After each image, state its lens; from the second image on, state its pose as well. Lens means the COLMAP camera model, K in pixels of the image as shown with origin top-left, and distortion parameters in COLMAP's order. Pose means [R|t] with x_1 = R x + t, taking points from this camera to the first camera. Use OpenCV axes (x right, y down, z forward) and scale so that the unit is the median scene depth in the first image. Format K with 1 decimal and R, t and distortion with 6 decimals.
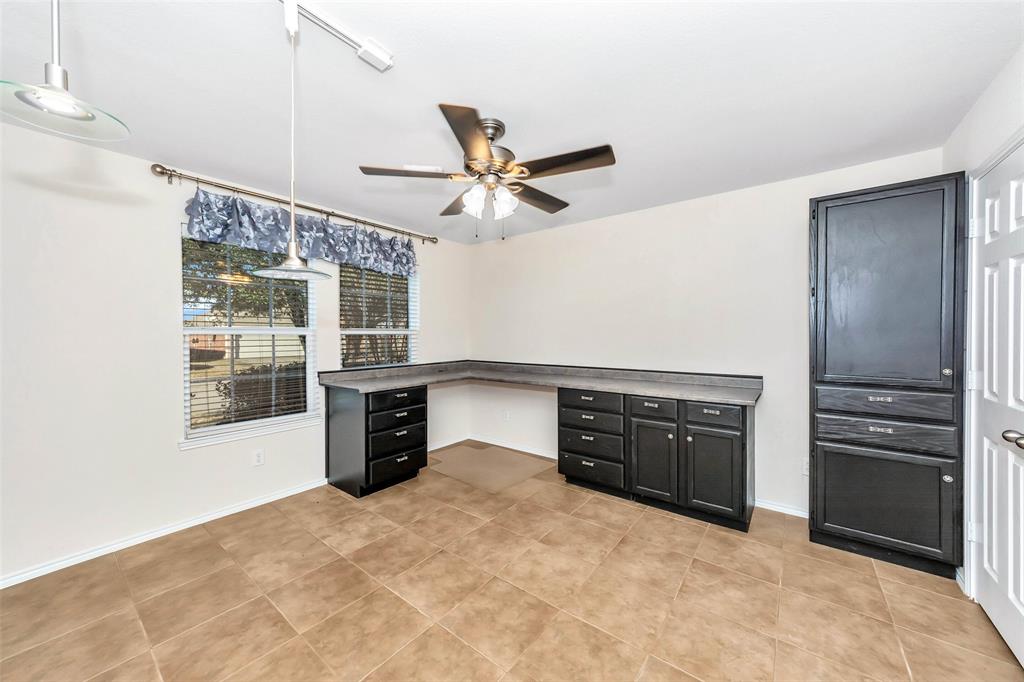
lens RADIAL K [[376.8, 0, 520.3], [0, 376.8, 340.8], [0, 0, 1]] dist [-0.002024, -0.000126]
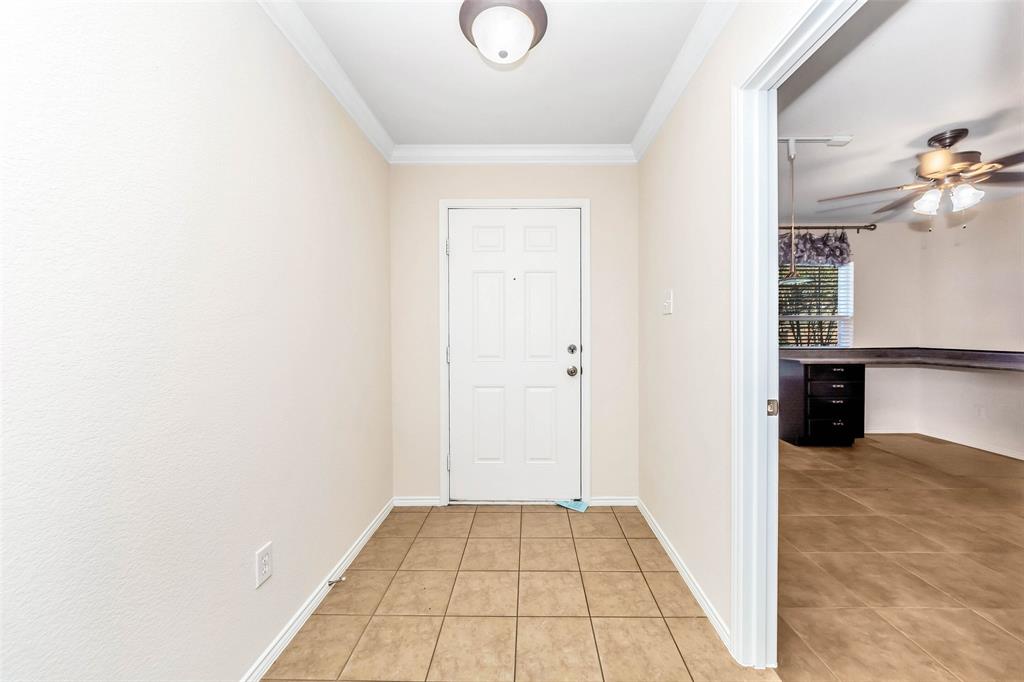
lens RADIAL K [[395.9, 0, 512.7], [0, 395.9, 336.5], [0, 0, 1]] dist [0.000087, 0.000247]
pose [[0.596201, 0.008639, -0.802789, 0.081433], [-0.004654, 0.999962, 0.007304, 0.039894], [0.802822, -0.000618, 0.596219, -0.623469]]
